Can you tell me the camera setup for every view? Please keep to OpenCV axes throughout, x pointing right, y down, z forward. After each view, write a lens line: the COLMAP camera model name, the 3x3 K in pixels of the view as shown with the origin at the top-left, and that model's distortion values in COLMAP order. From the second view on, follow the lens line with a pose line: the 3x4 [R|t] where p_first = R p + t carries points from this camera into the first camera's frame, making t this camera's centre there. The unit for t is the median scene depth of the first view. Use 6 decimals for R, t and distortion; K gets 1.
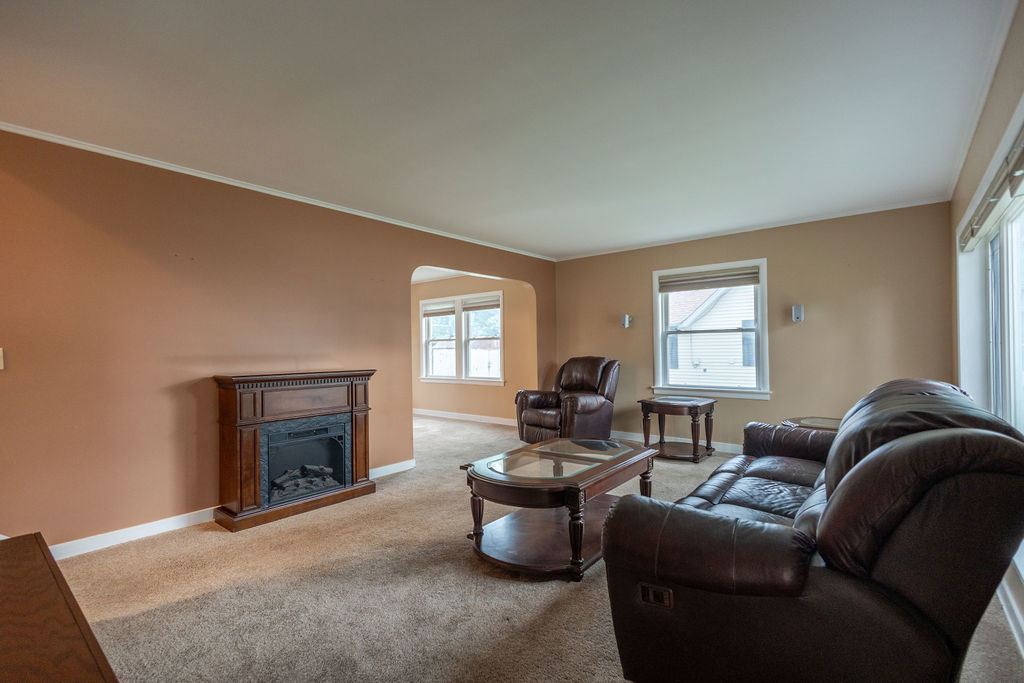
lens RADIAL K [[468.8, 0, 514.0], [0, 468.8, 342.2], [0, 0, 1]] dist [-0.002708, -0.000132]
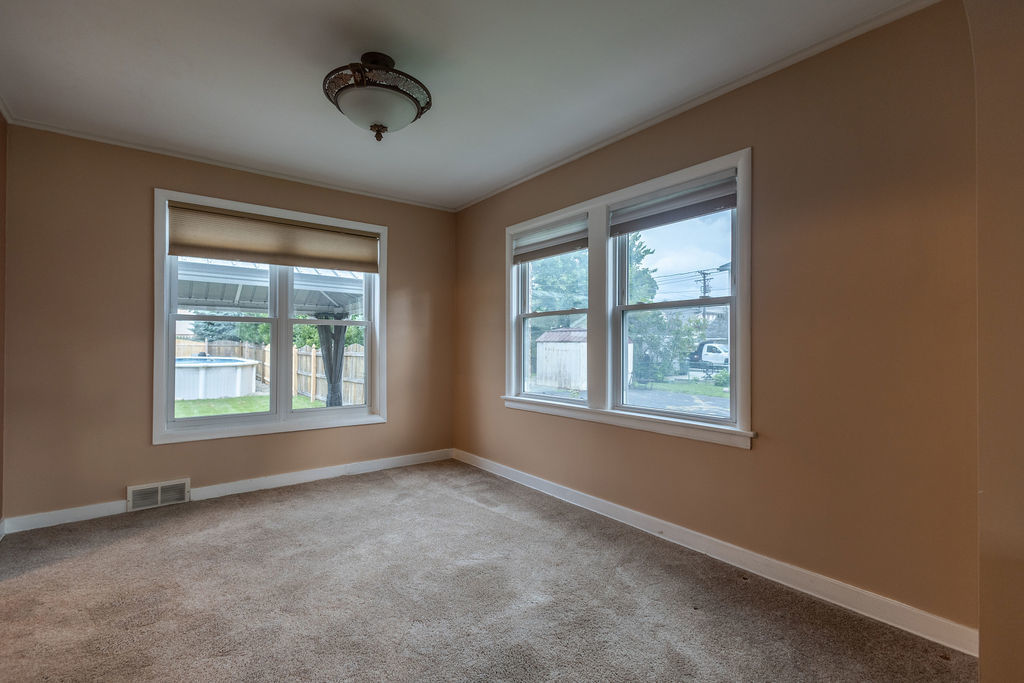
lens RADIAL K [[468.8, 0, 513.7], [0, 468.8, 343.0], [0, 0, 1]] dist [-0.002708, -0.000132]
pose [[0.974967, 0.015605, -0.221800, -0.097201], [-0.013283, 0.999840, 0.011957, 0.018525], [0.221952, -0.008712, 0.975019, 0.592484]]
